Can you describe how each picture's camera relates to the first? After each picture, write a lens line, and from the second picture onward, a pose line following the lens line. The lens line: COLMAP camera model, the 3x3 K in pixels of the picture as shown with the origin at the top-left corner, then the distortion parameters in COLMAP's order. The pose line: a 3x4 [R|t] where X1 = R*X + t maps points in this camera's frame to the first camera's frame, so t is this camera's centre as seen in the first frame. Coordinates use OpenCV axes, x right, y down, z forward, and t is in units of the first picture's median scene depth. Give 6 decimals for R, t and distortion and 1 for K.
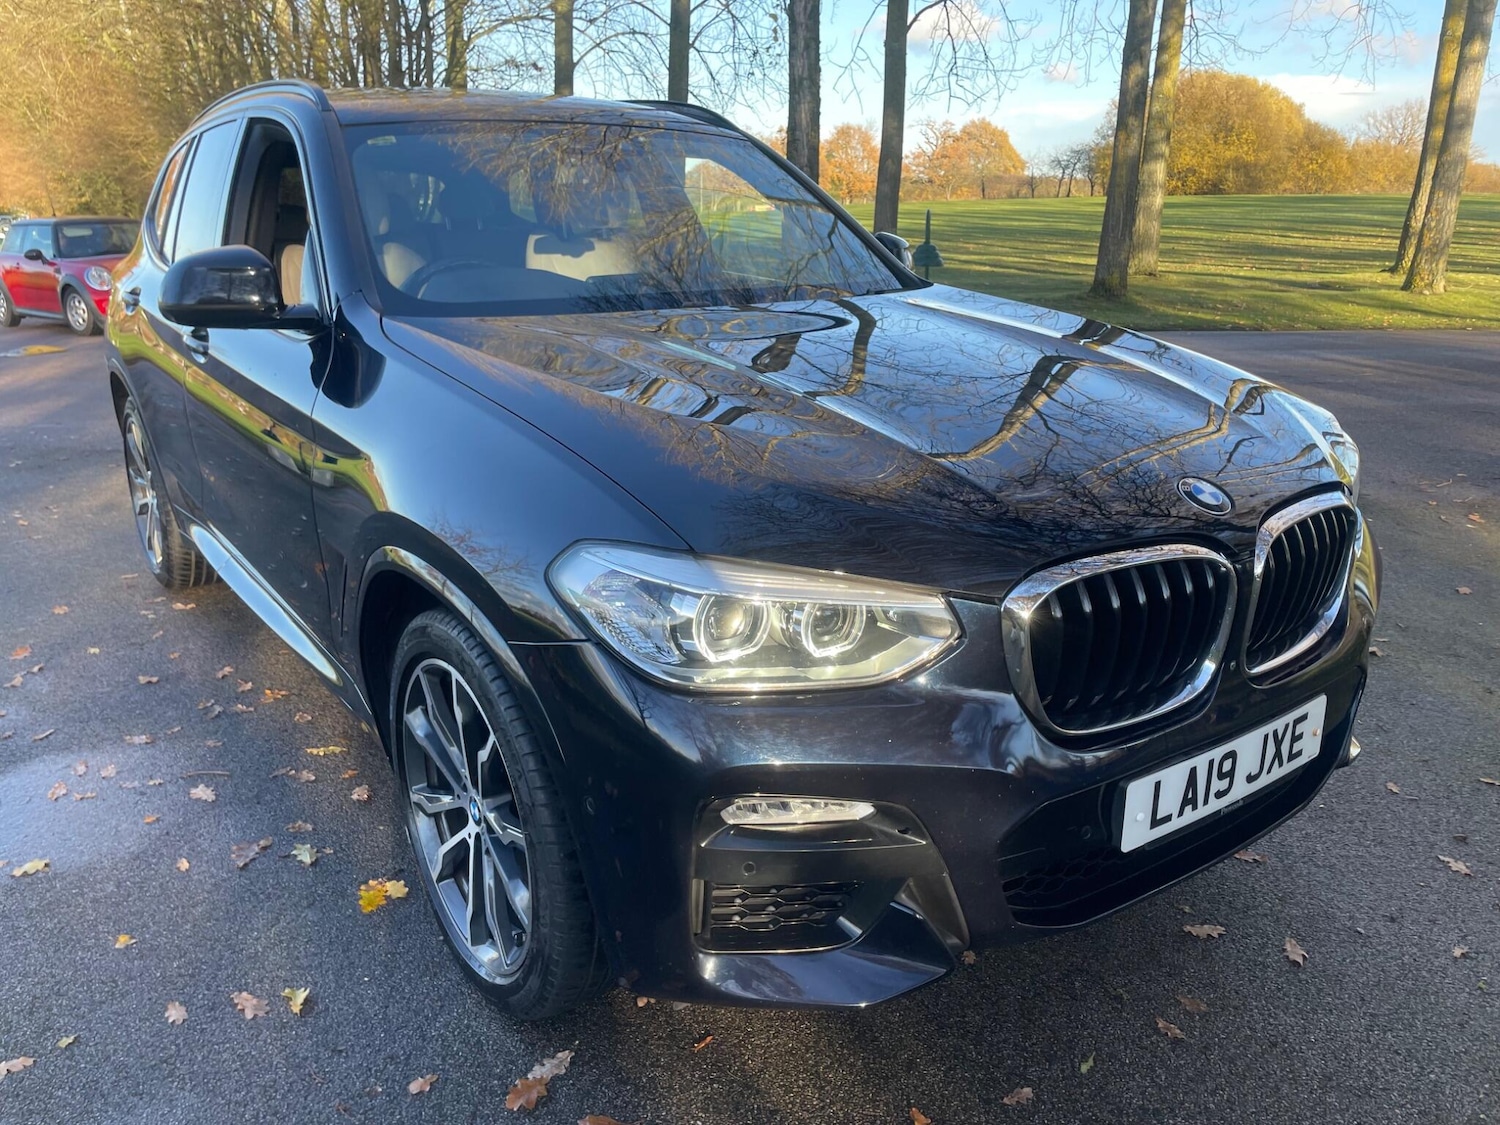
lens RADIAL K [[1139.0, 0, 752.3], [0, 1139.0, 574.5], [0, 0, 1]] dist [0.085881, -0.115500]
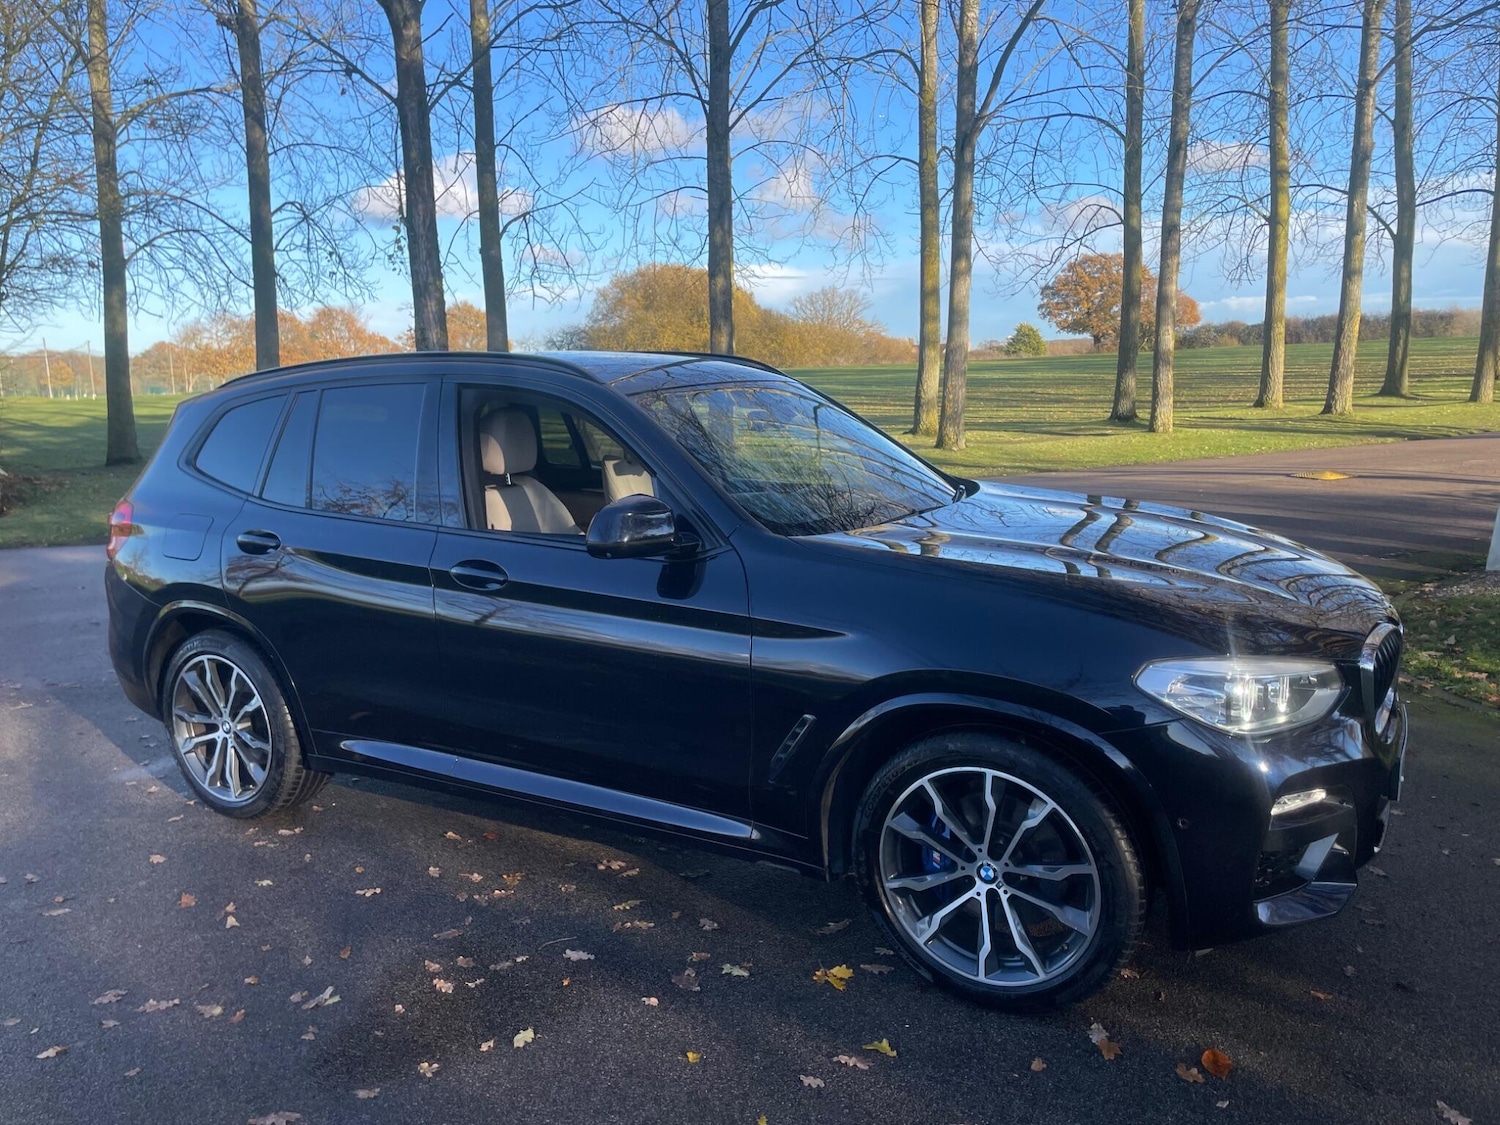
lens RADIAL K [[1139.0, 0, 737.2], [0, 1139.0, 575.6], [0, 0, 1]] dist [0.085881, -0.115500]
pose [[0.913965, -0.098197, 0.393733, -0.510825], [0.152779, 0.982154, -0.109694, -0.022527], [-0.375935, 0.160410, 0.912656, -0.114795]]
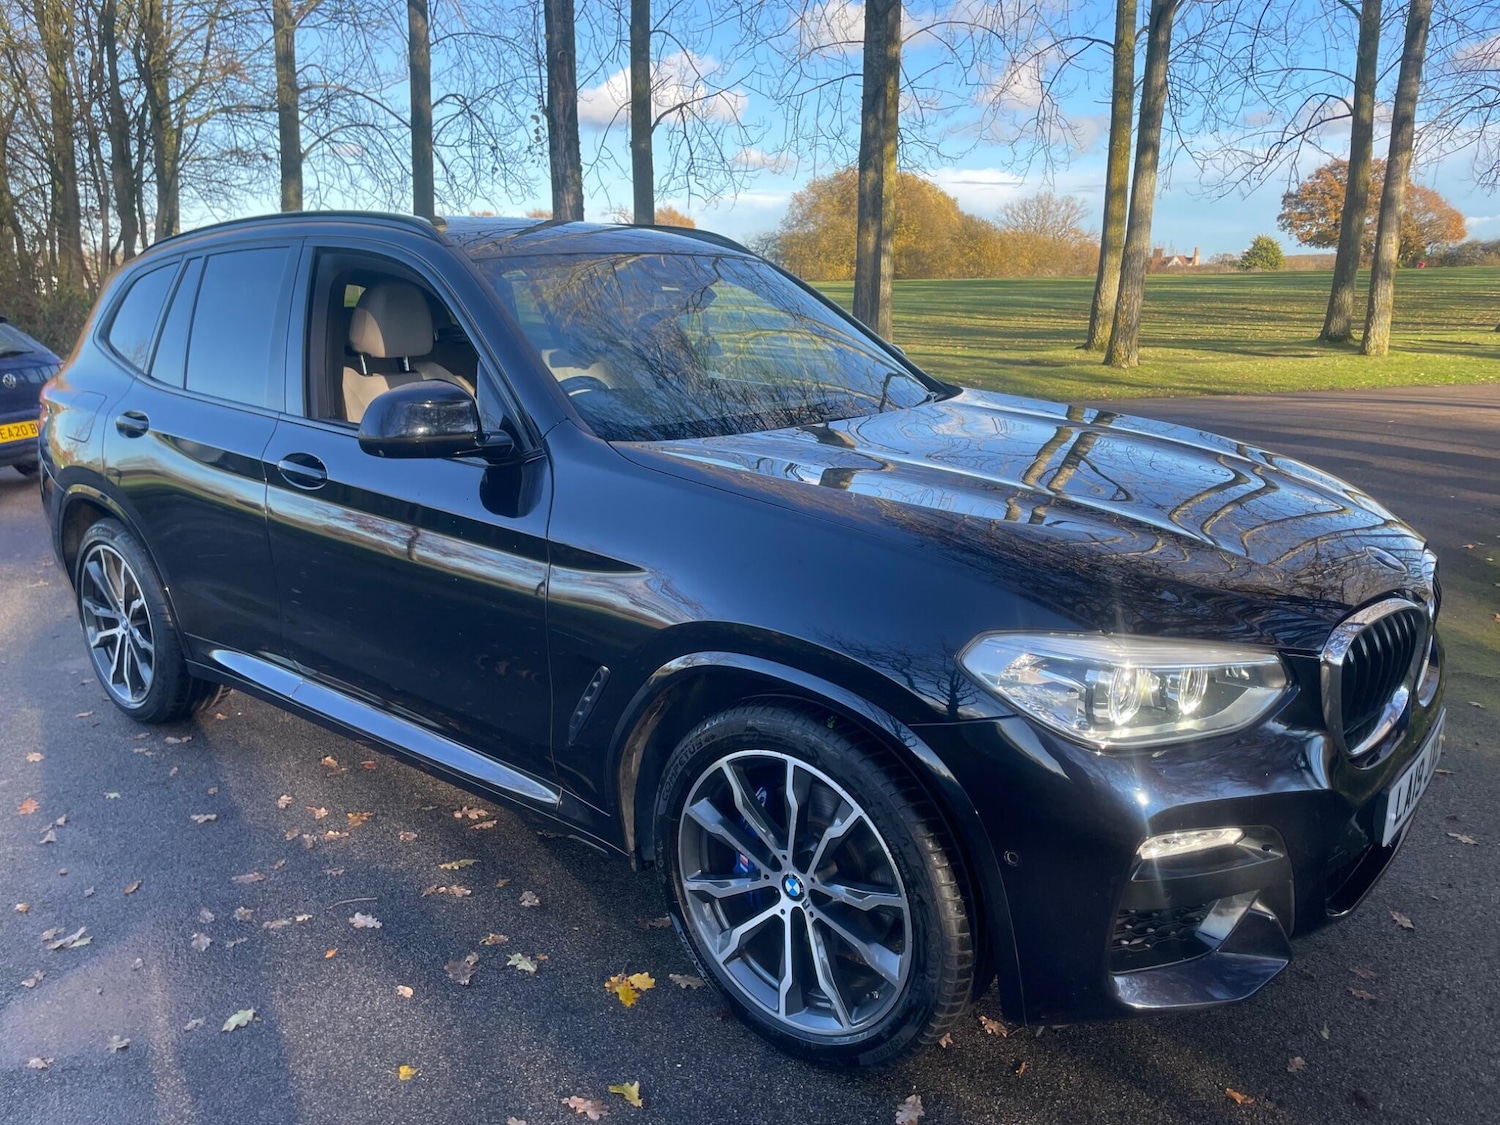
lens RADIAL K [[1139.0, 0, 736.3], [0, 1139.0, 570.6], [0, 0, 1]] dist [0.085881, -0.115500]
pose [[0.970534, -0.066186, 0.231697, -0.257933], [0.082063, 0.994846, -0.059561, -0.016544], [-0.226561, 0.076820, 0.970963, -0.035252]]
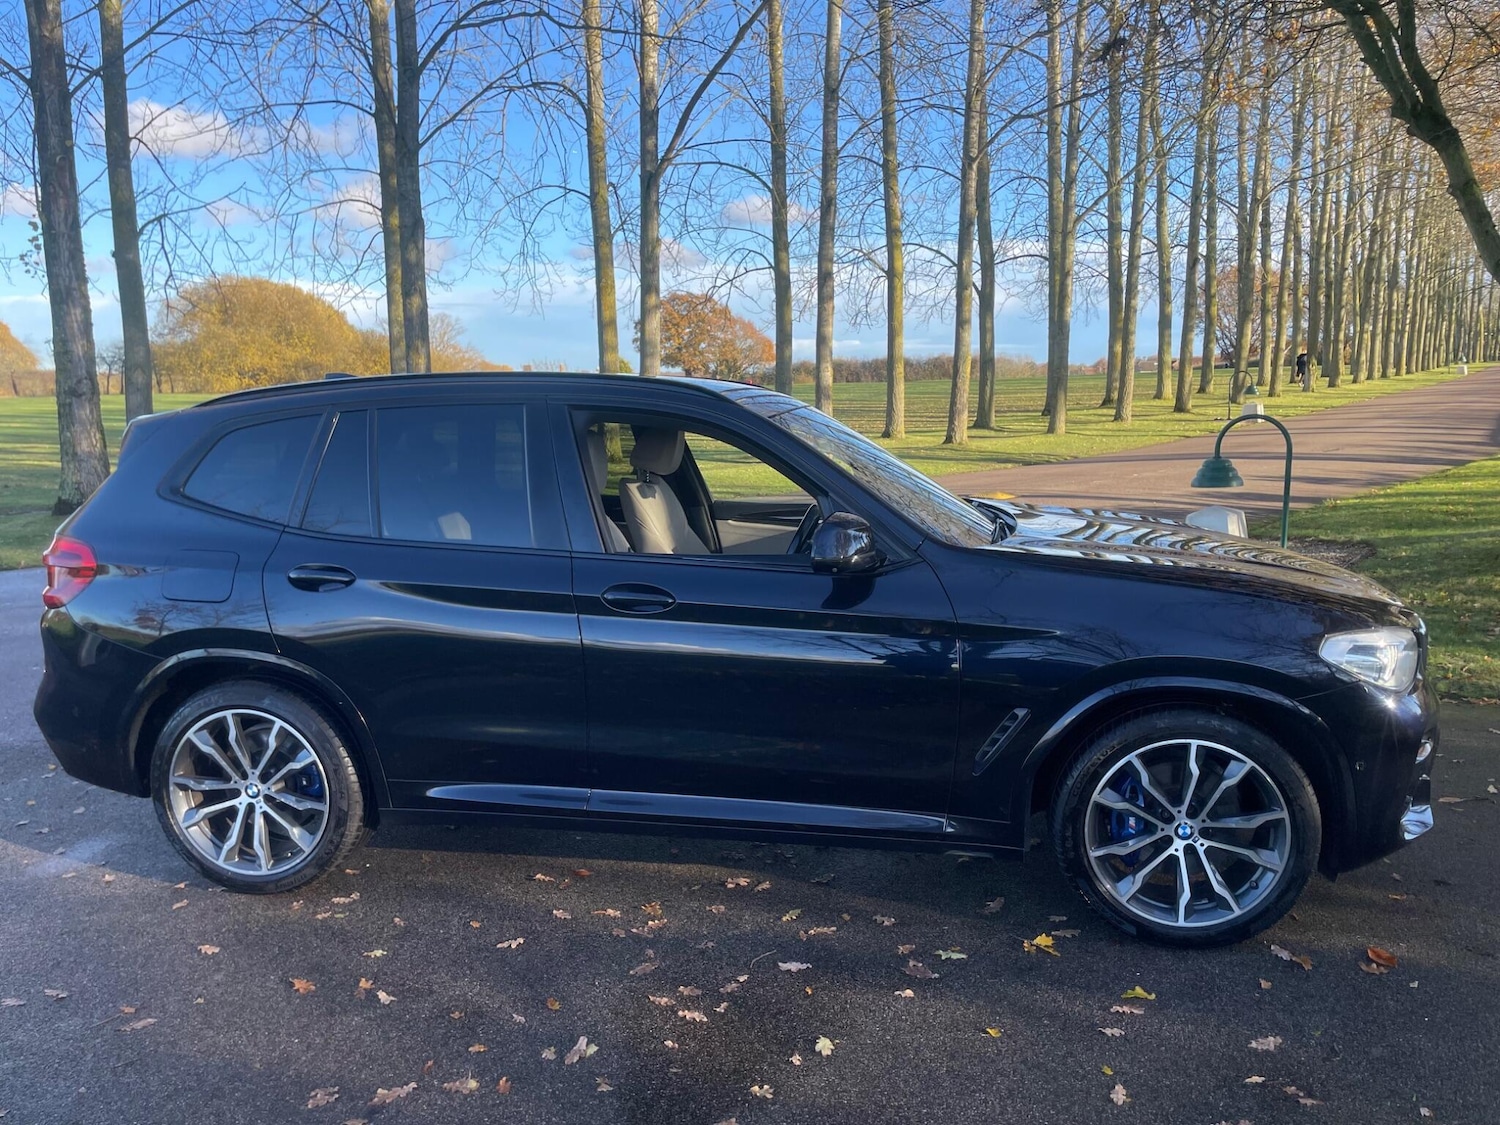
lens RADIAL K [[1139.0, 0, 755.3], [0, 1139.0, 570.7], [0, 0, 1]] dist [0.085881, -0.115500]
pose [[0.709881, -0.118410, 0.694297, -0.867445], [0.228154, 0.971273, -0.067629, -0.089565], [-0.666344, 0.206415, 0.716504, 0.074799]]
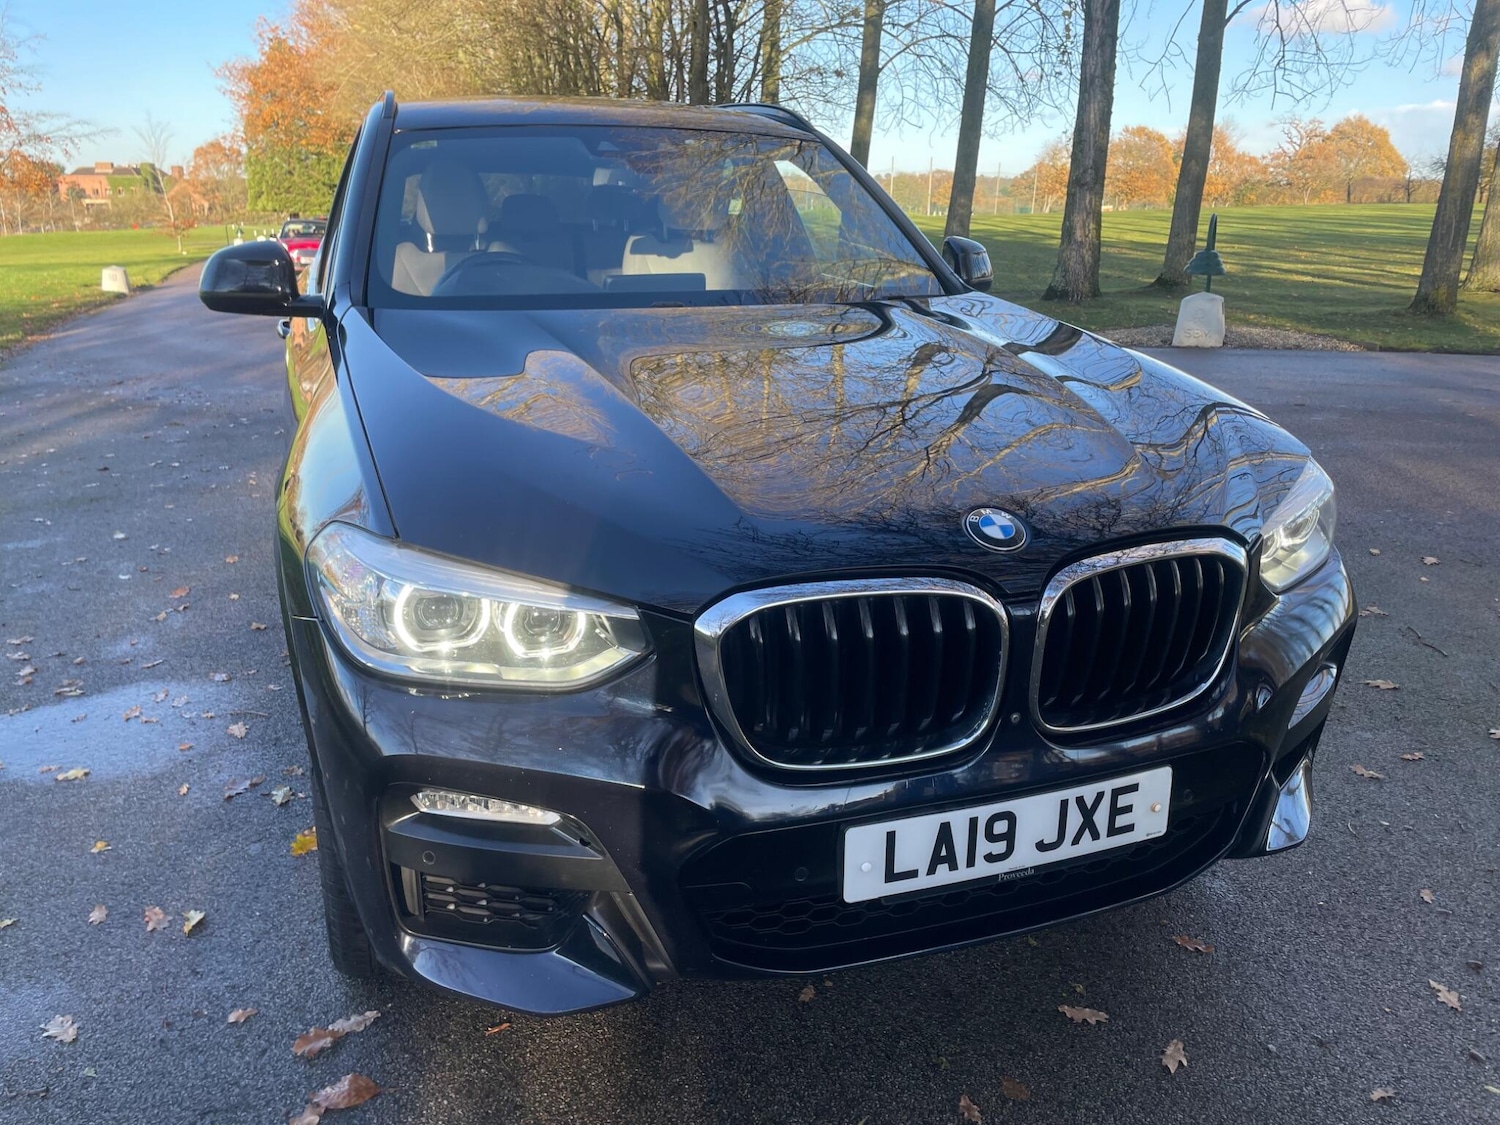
lens RADIAL K [[1139.0, 0, 748.6], [0, 1139.0, 573.5], [0, 0, 1]] dist [0.085881, -0.115500]
pose [[0.962172, 0.088210, -0.257766, 0.187701], [-0.089273, 0.995978, 0.007600, -0.009526], [0.257400, 0.015699, 0.966177, 0.032227]]
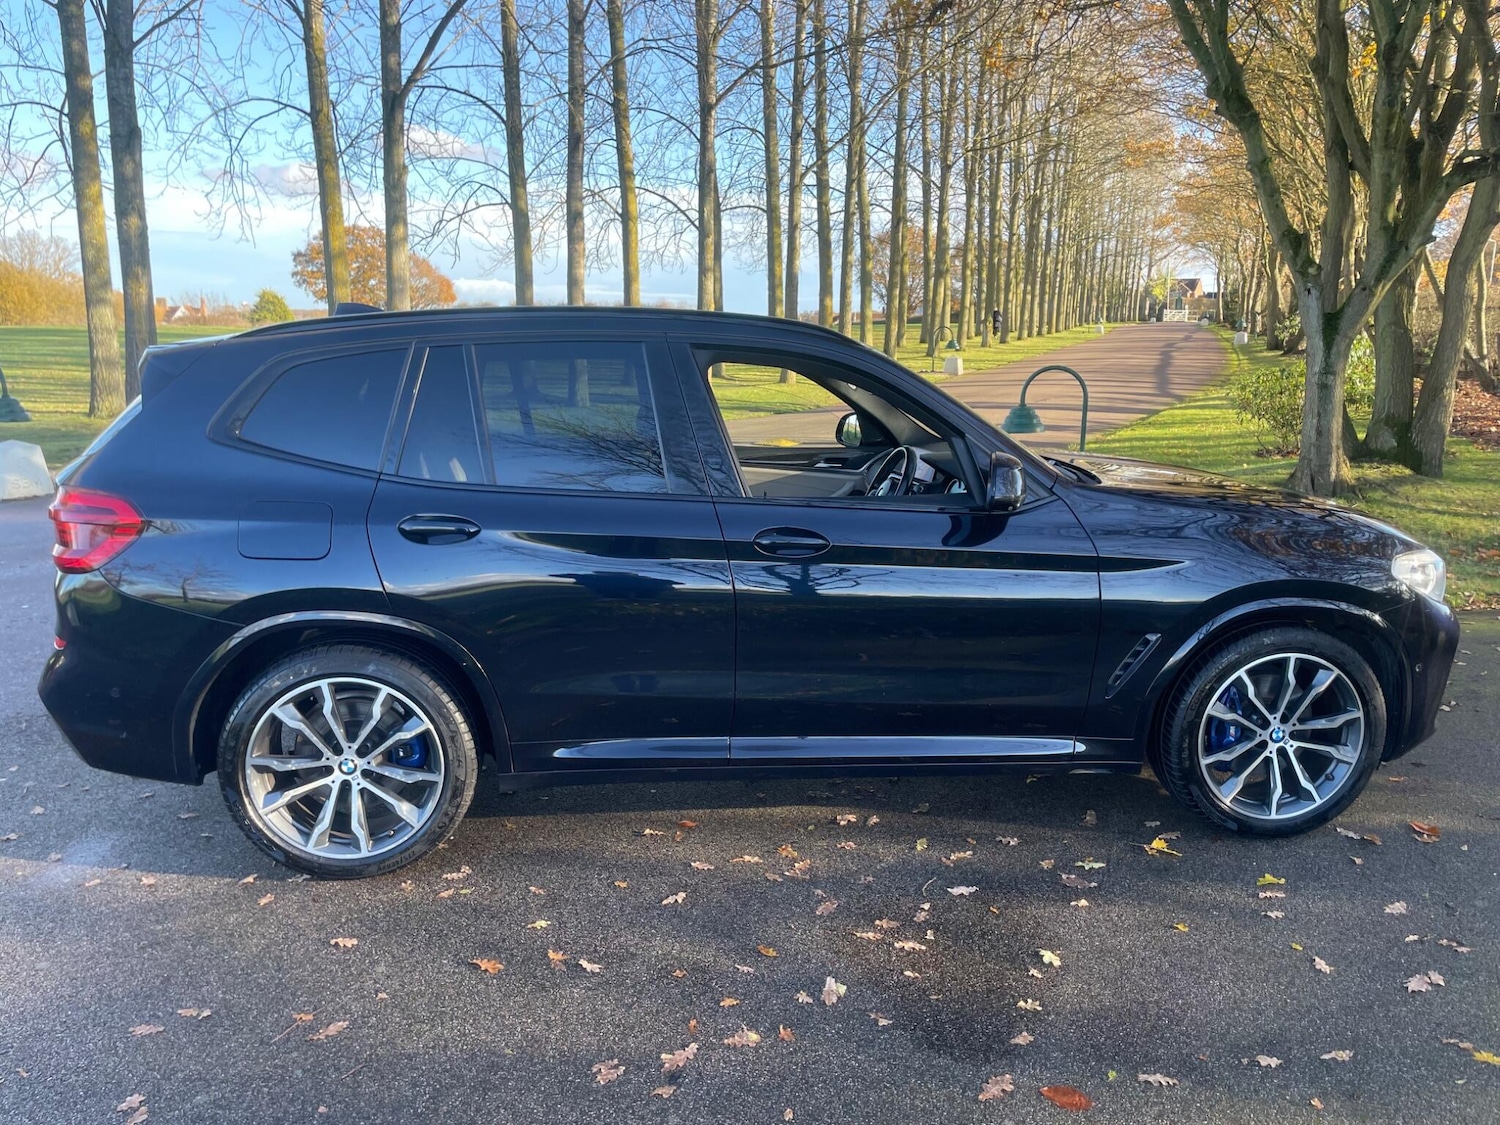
lens RADIAL K [[1139.0, 0, 748.8], [0, 1139.0, 569.0], [0, 0, 1]] dist [0.085881, -0.115500]
pose [[0.496624, -0.168905, 0.851373, -1.072062], [0.259029, 0.965026, 0.040355, -0.168641], [-0.828413, 0.200489, 0.523006, 0.332942]]
